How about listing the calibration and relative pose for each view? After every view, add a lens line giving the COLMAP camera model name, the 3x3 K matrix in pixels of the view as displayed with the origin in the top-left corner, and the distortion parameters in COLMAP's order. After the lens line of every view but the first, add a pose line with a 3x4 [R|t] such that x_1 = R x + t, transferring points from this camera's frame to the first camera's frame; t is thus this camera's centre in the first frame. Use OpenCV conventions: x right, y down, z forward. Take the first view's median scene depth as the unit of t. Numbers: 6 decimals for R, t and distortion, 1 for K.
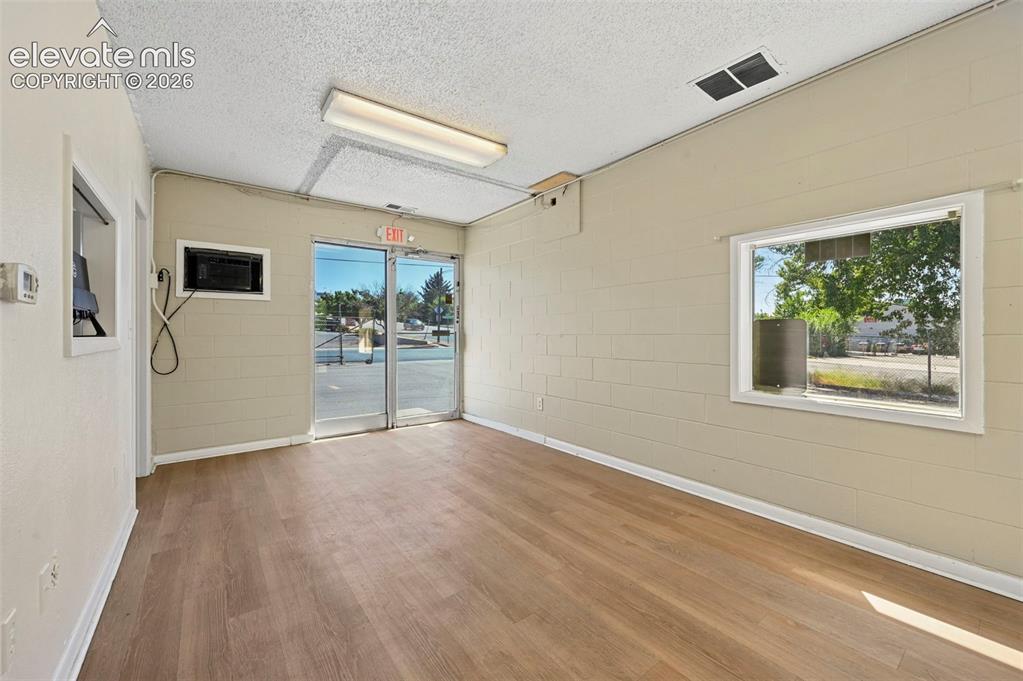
lens RADIAL K [[412.9, 0, 509.5], [0, 412.9, 331.7], [0, 0, 1]] dist [0.000763, -0.000226]
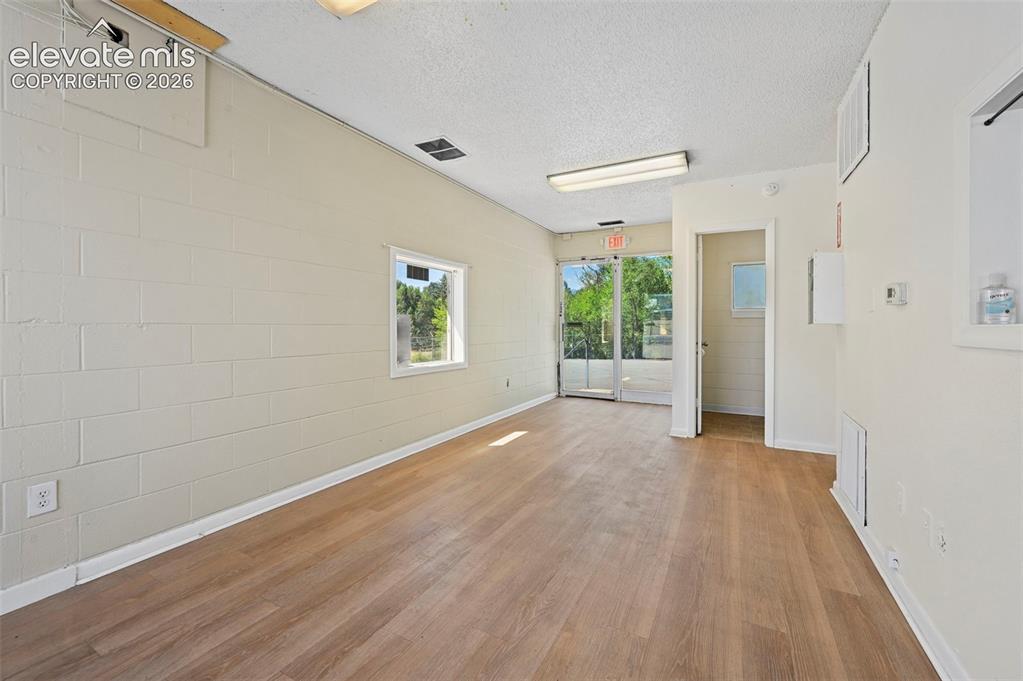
lens RADIAL K [[412.9, 0, 519.0], [0, 412.9, 336.7], [0, 0, 1]] dist [0.000763, -0.000226]
pose [[-0.443639, -0.018973, 0.896005, -0.614266], [-0.006642, 0.999818, 0.017882, 0.010622], [-0.896181, 0.001982, -0.443684, 0.973179]]
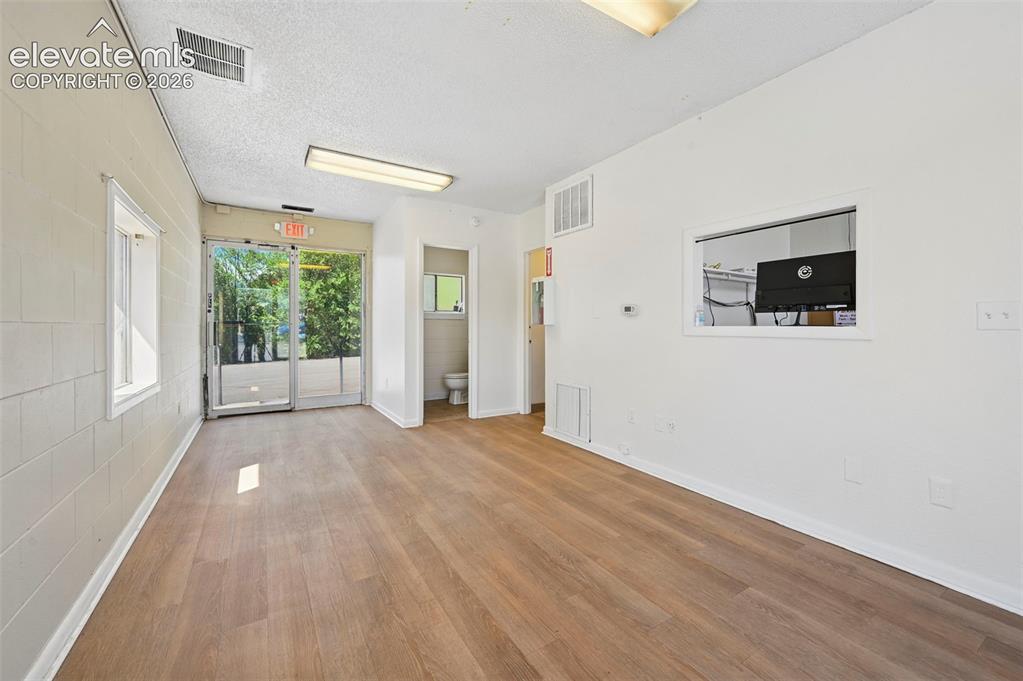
lens RADIAL K [[412.9, 0, 528.1], [0, 412.9, 329.5], [0, 0, 1]] dist [0.000763, -0.000226]
pose [[-0.998587, 0.001351, 0.053121, -0.162408], [0.001312, 0.999999, -0.000763, 0.012133], [-0.053122, -0.000693, -0.998588, 1.328973]]
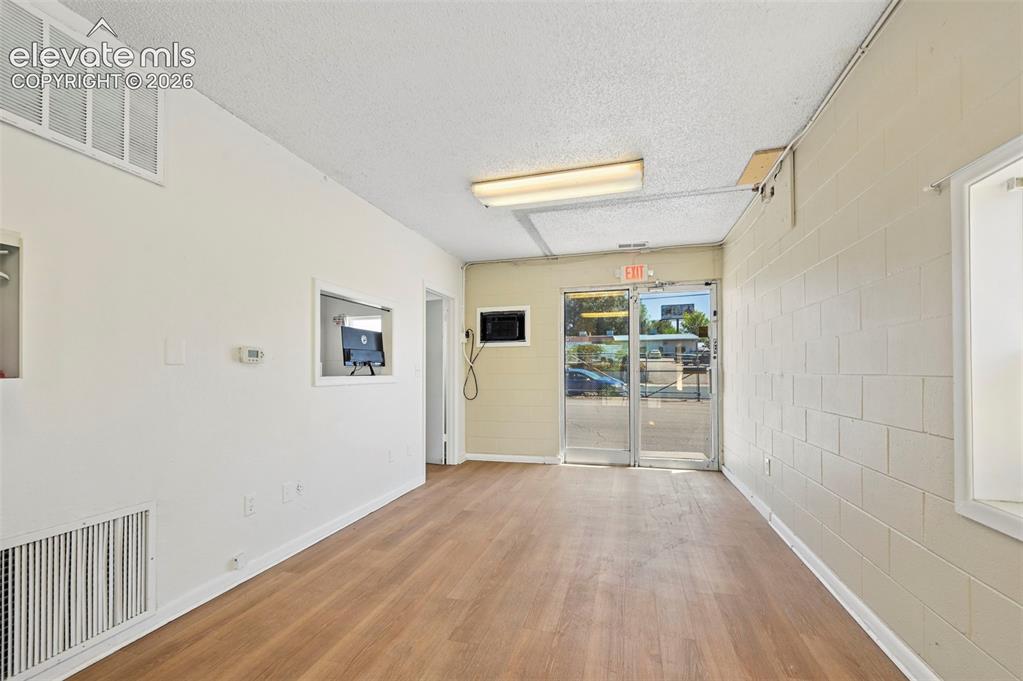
lens RADIAL K [[412.9, 0, 507.8], [0, 412.9, 367.9], [0, 0, 1]] dist [0.000763, -0.000226]
pose [[0.606590, -0.006898, -0.794985, 0.484173], [0.009660, 0.999952, -0.001305, -0.009510], [0.794956, -0.006888, 0.606628, 0.224332]]
